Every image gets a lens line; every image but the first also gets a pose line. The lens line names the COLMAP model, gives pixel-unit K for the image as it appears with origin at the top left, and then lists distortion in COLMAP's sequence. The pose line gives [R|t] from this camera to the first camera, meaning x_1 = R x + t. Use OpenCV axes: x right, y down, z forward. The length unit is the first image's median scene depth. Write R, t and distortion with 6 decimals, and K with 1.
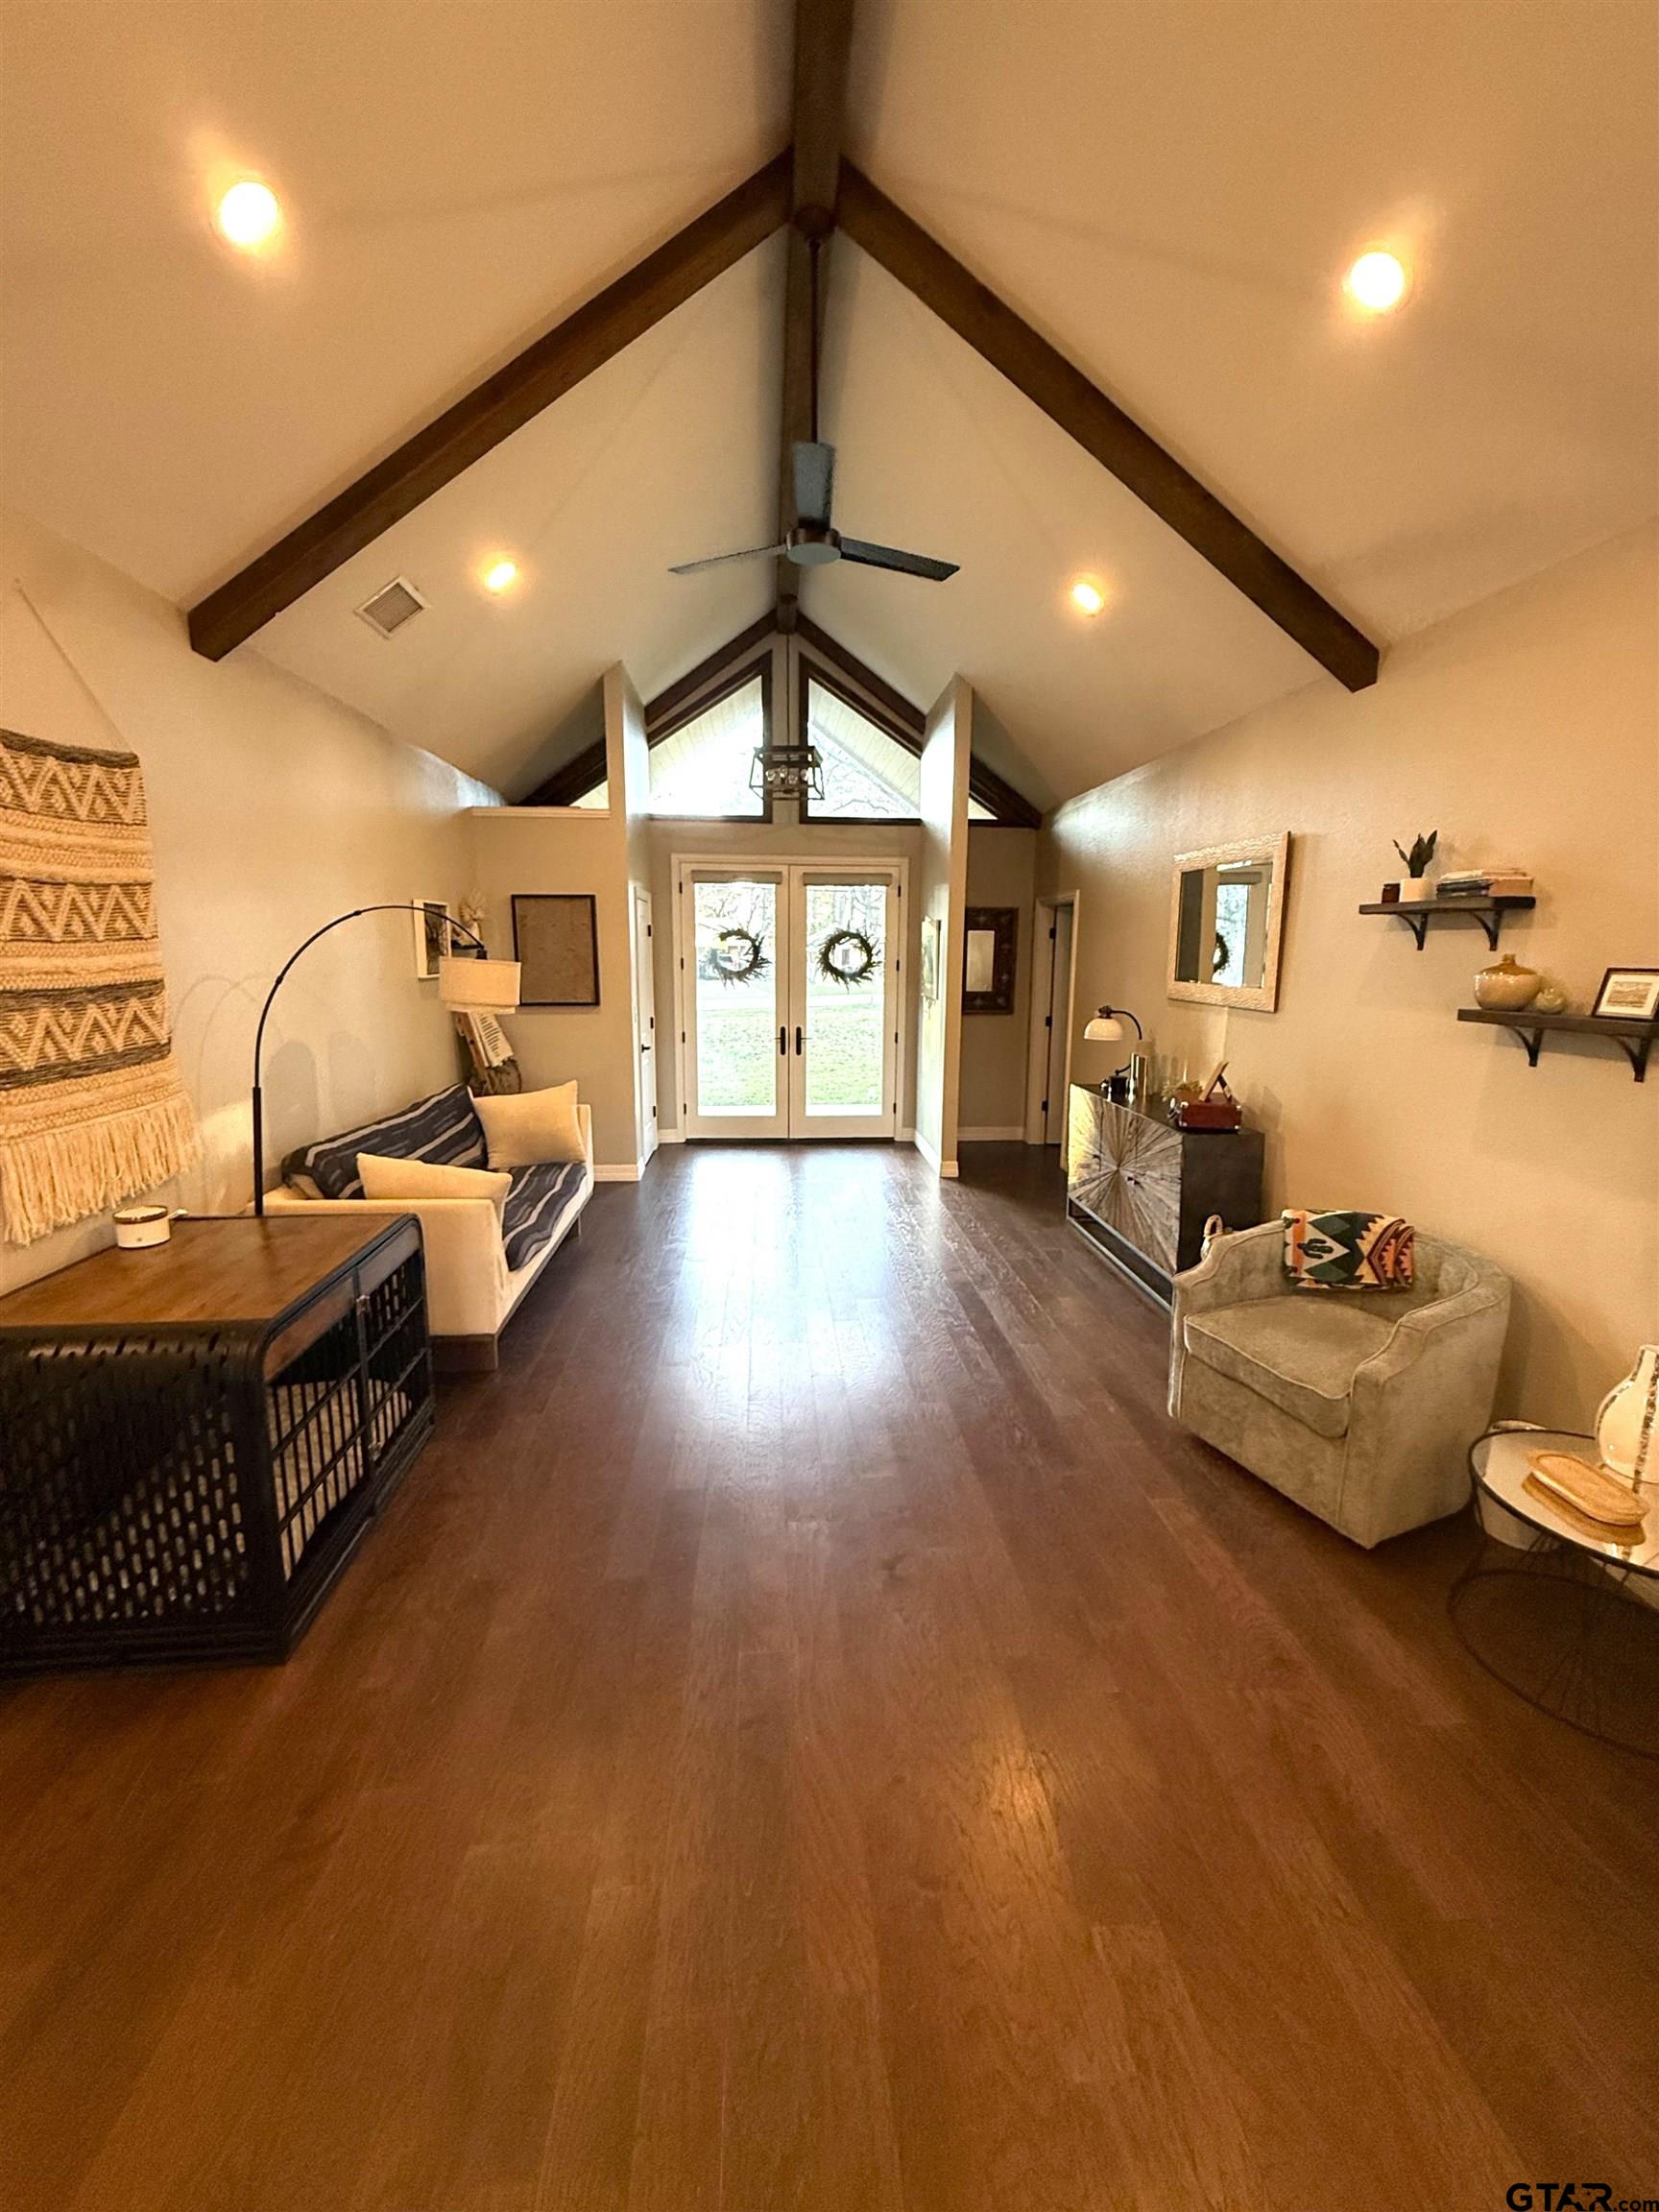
lens RADIAL K [[877.5, 0, 834.5], [0, 877.5, 1100.6], [0, 0, 1]] dist [-0.001531, -0.000001]
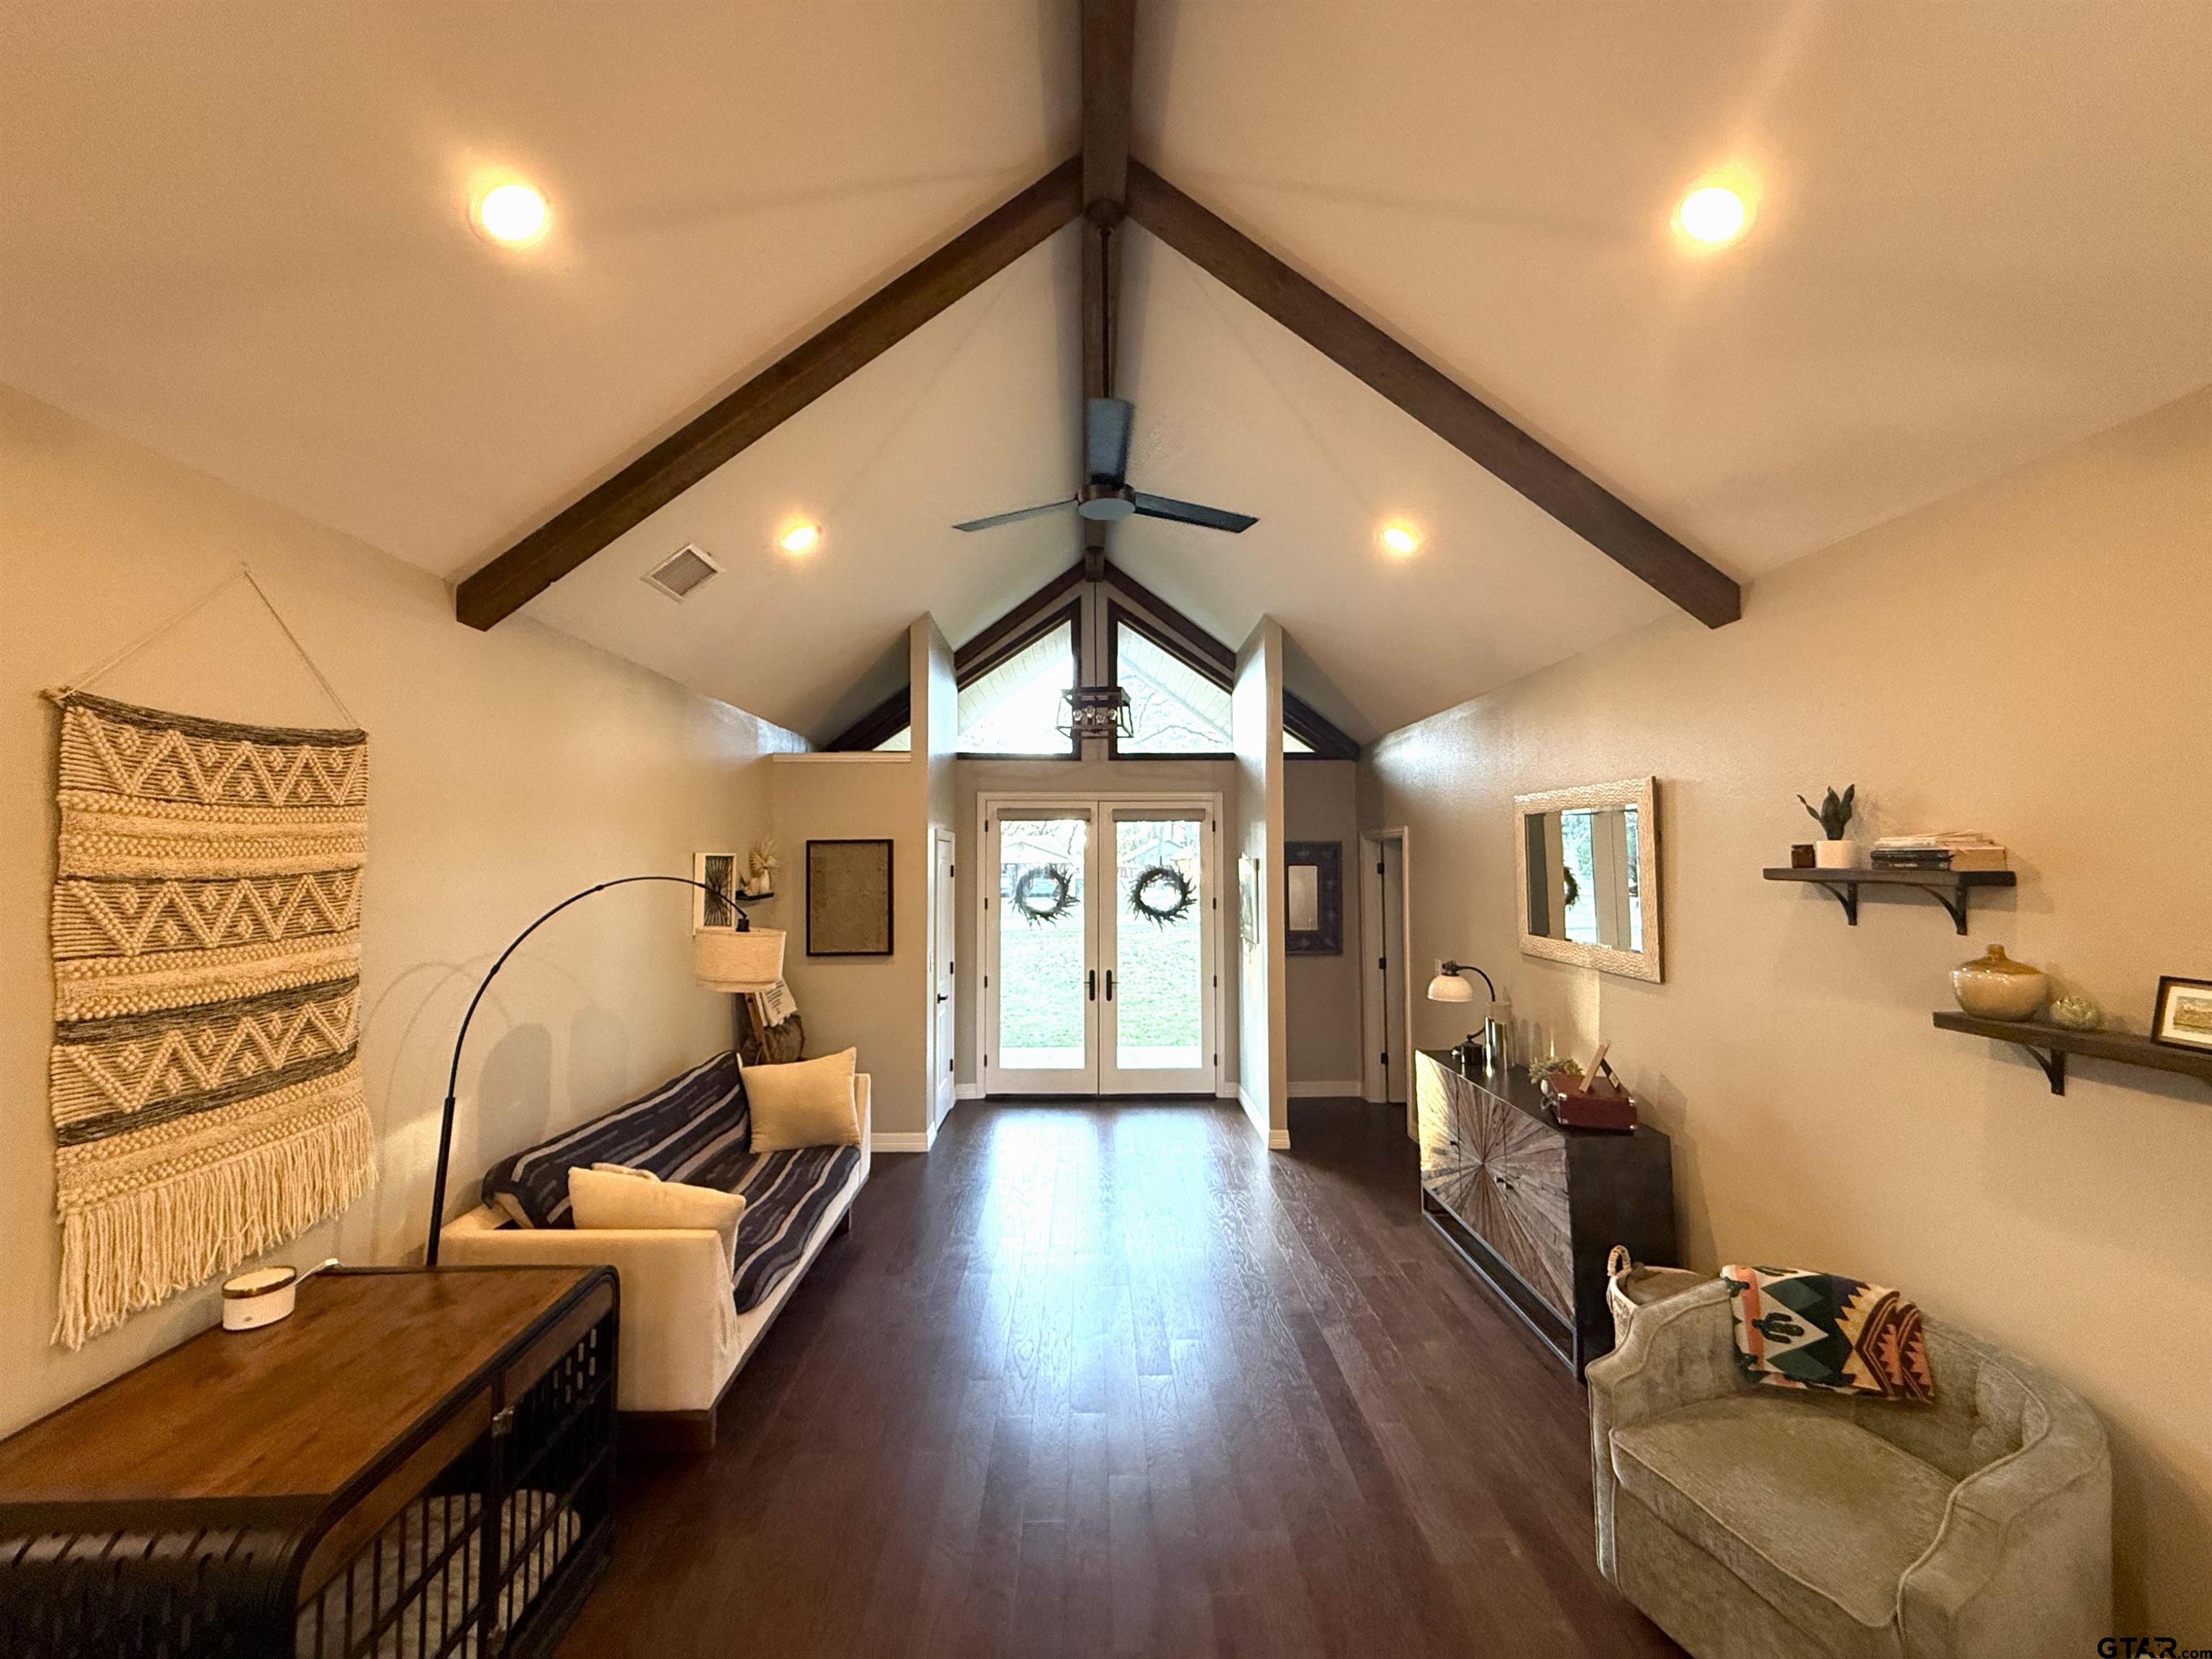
lens RADIAL K [[881.8, 0, 1106.1], [0, 881.8, 830.3], [0, 0, 1]] dist [0.000814, -0.000156]
pose [[0.998330, -0.013128, -0.056261, 0.018464], [0.001188, 0.978299, -0.207196, -0.063838], [0.057760, 0.206783, 0.976680, 0.104277]]
